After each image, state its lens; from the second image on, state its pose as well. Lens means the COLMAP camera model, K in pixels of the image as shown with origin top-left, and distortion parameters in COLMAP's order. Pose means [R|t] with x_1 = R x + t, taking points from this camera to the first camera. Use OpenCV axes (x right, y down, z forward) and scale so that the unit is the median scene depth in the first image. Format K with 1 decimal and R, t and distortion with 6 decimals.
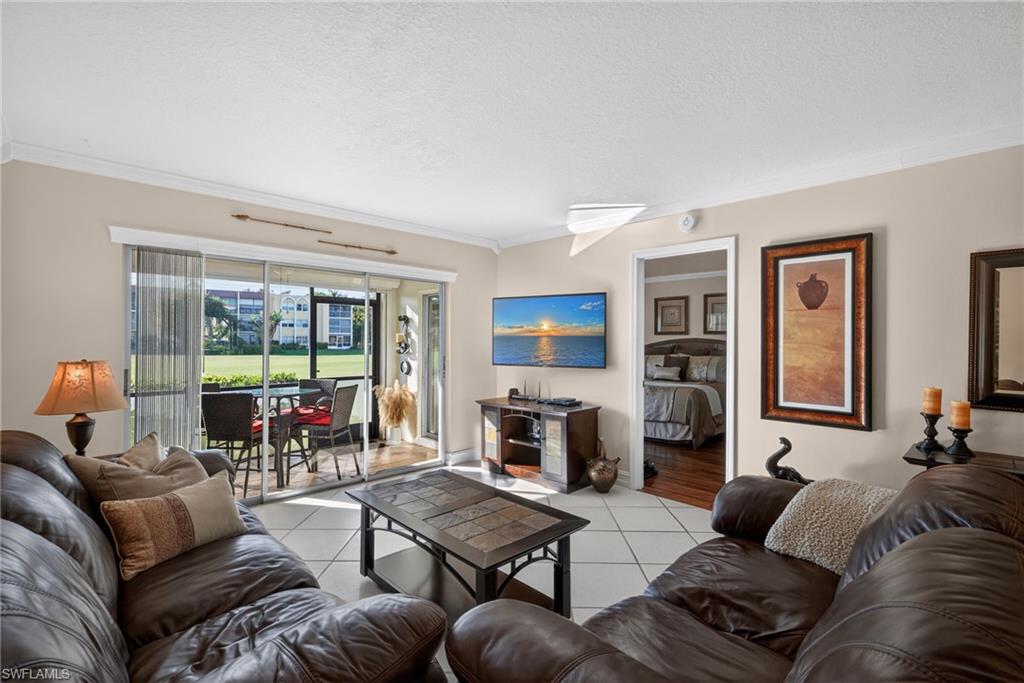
lens RADIAL K [[428.9, 0, 511.3], [0, 428.9, 349.5], [0, 0, 1]] dist [0.001775, 0.000226]
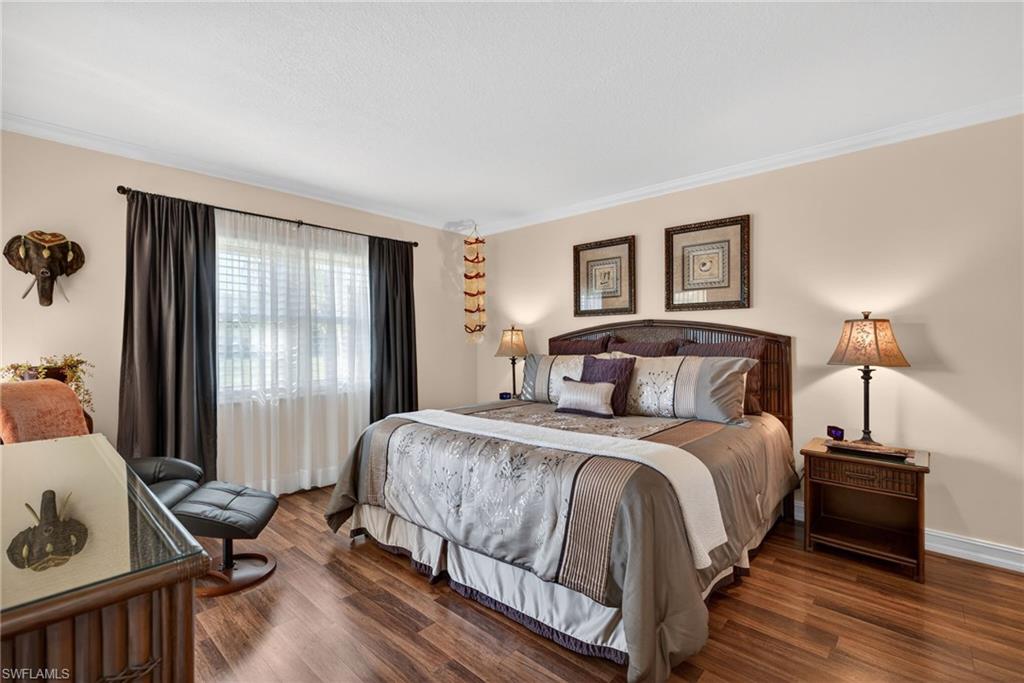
lens RADIAL K [[428.9, 0, 508.6], [0, 428.9, 341.9], [0, 0, 1]] dist [0.001775, 0.000226]
pose [[0.997926, -0.008656, 0.063781, 0.250143], [0.009380, 0.999895, -0.011049, 0.002475], [-0.063678, 0.011624, 0.997903, 0.550718]]
